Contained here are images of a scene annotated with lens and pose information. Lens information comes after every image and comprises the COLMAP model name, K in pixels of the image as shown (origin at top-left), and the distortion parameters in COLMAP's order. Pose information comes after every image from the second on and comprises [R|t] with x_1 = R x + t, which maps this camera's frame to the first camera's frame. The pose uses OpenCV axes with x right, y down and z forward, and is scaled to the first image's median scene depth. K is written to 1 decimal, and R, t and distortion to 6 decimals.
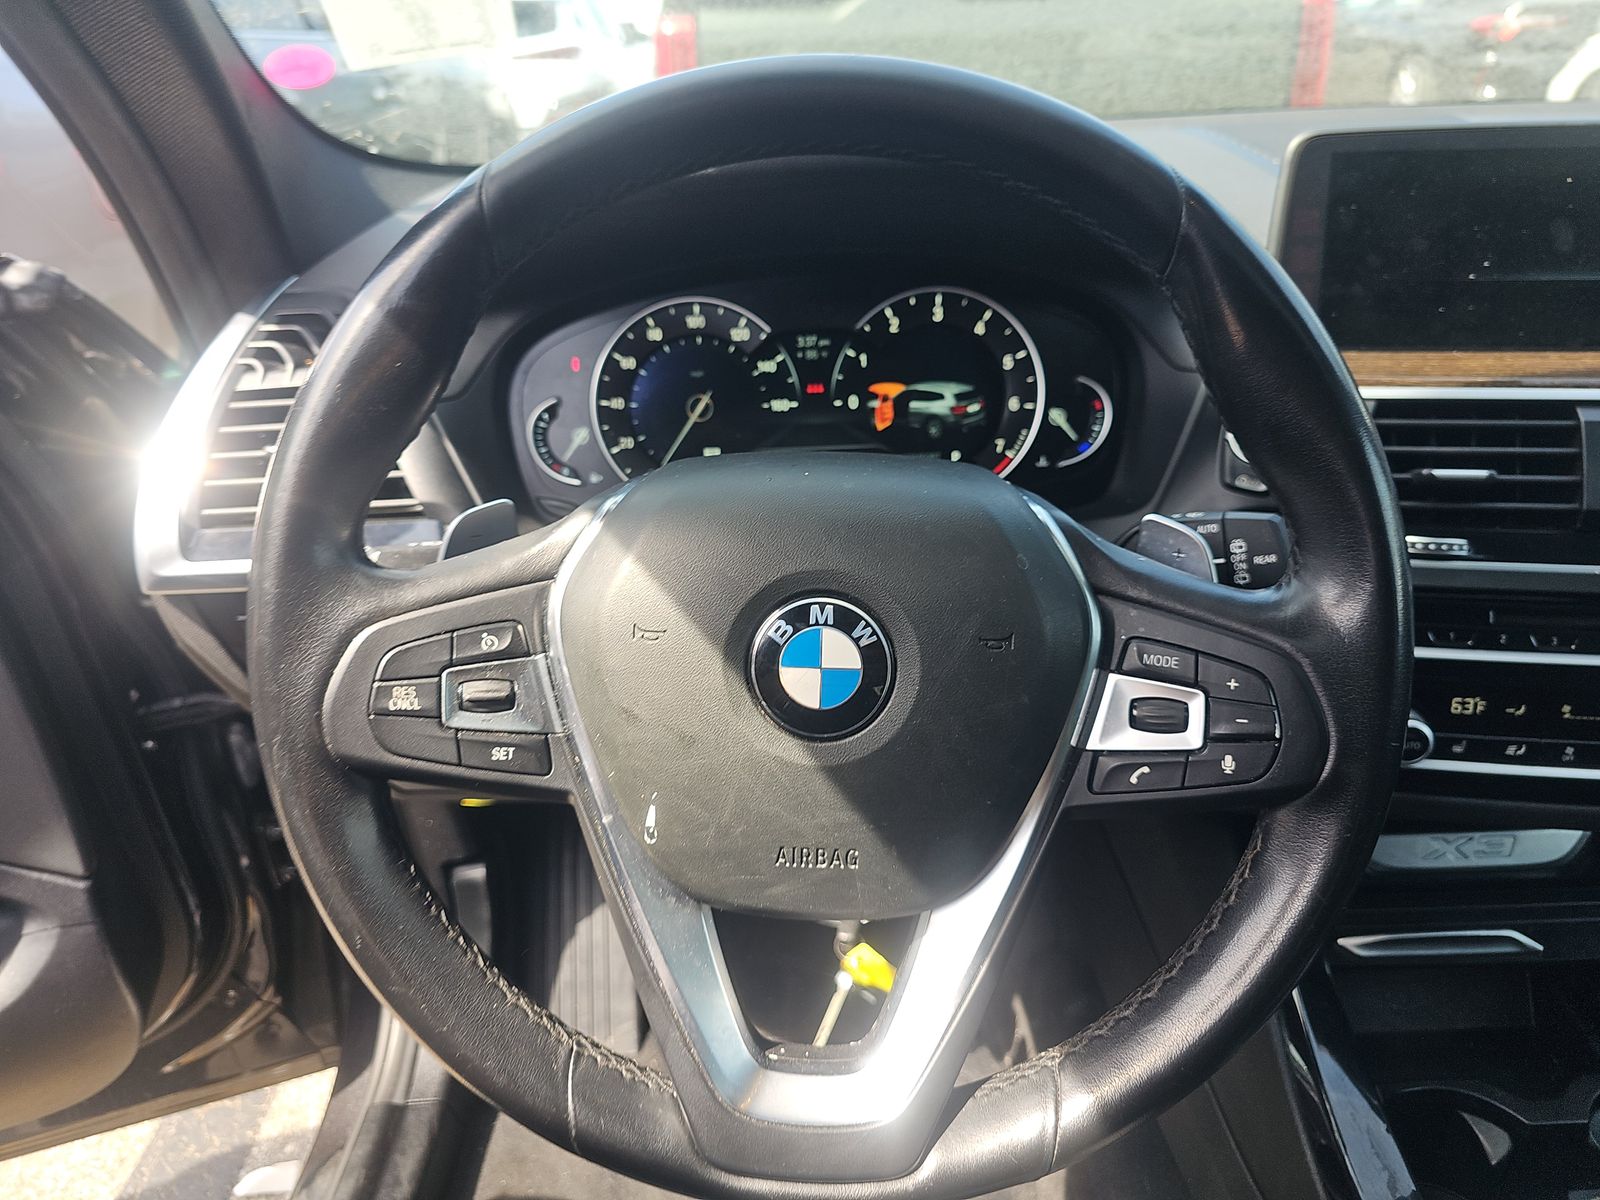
lens RADIAL K [[1104.8, 0, 800.0], [0, 1104.8, 600.0], [0, 0, 1]] dist [0.000902, -0.003856]
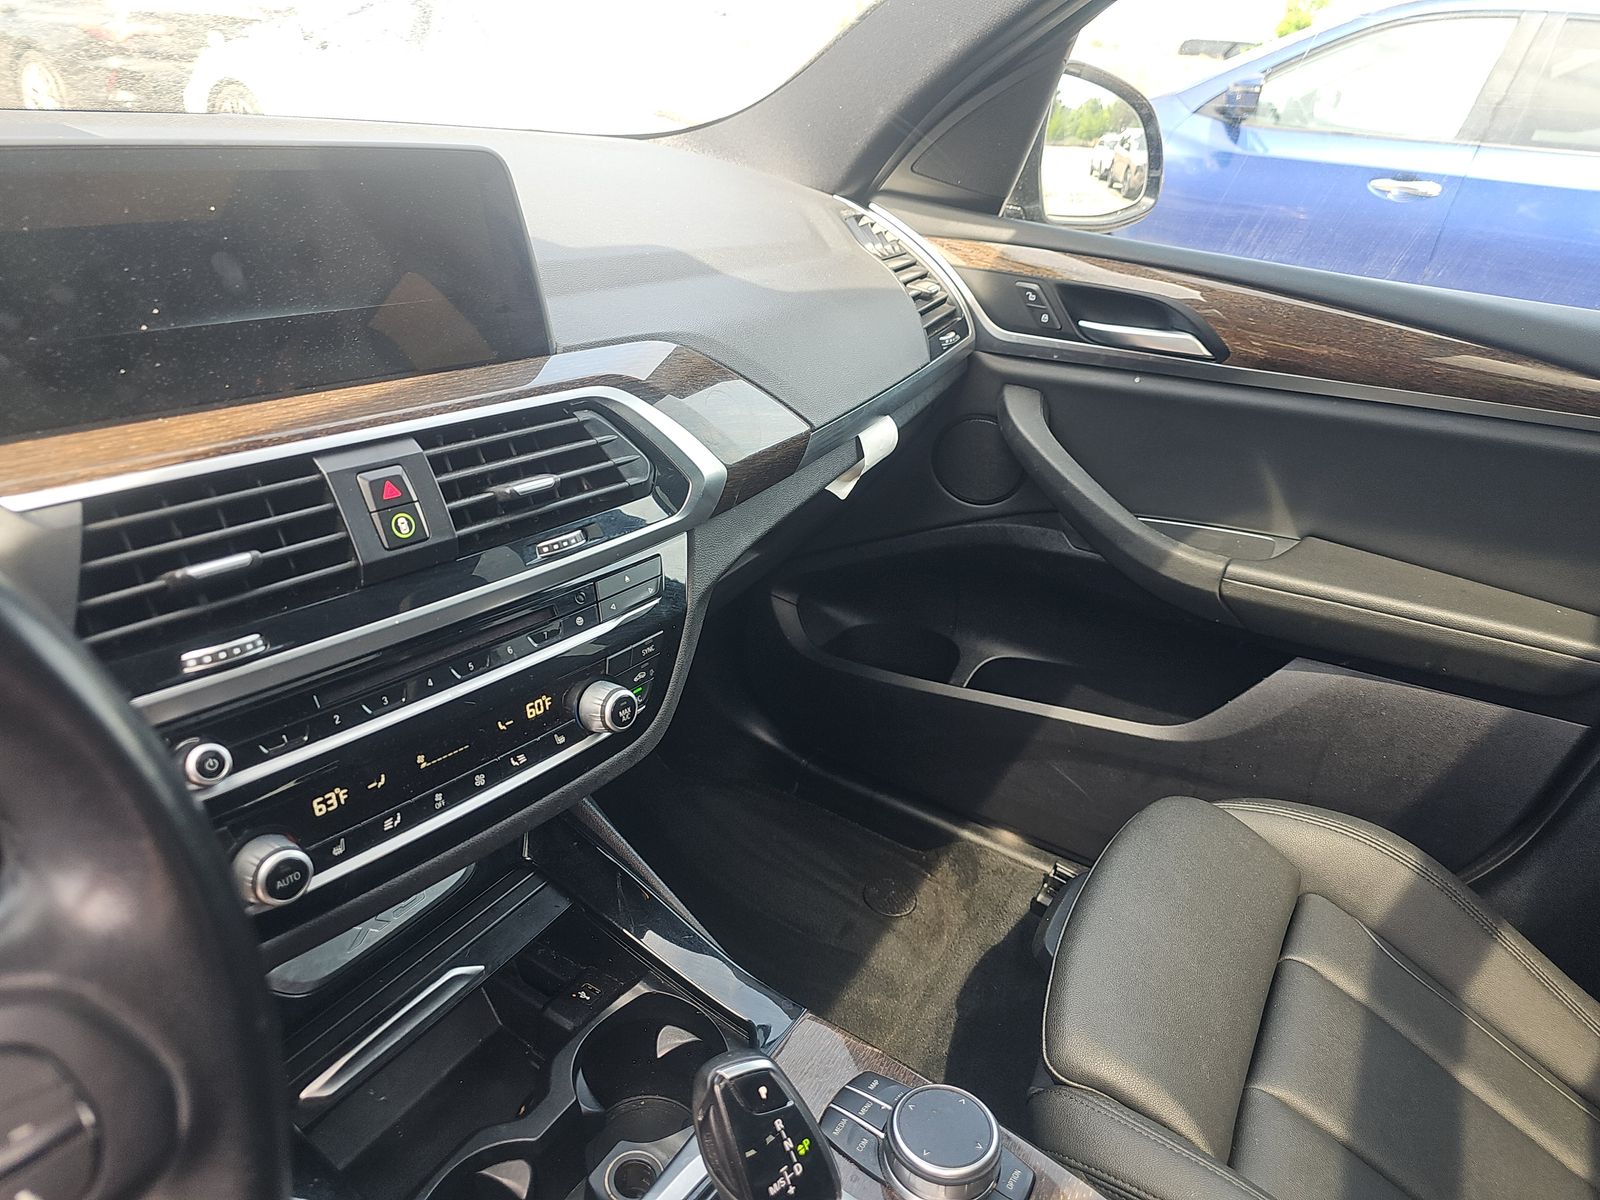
lens RADIAL K [[1104.8, 0, 800.0], [0, 1104.8, 600.0], [0, 0, 1]] dist [0.000902, -0.003856]
pose [[0.523590, -0.295447, 0.799102, 0.116811], [0.297386, 0.942329, 0.153548, -0.065749], [-0.798383, 0.157246, 0.581256, 0.131634]]
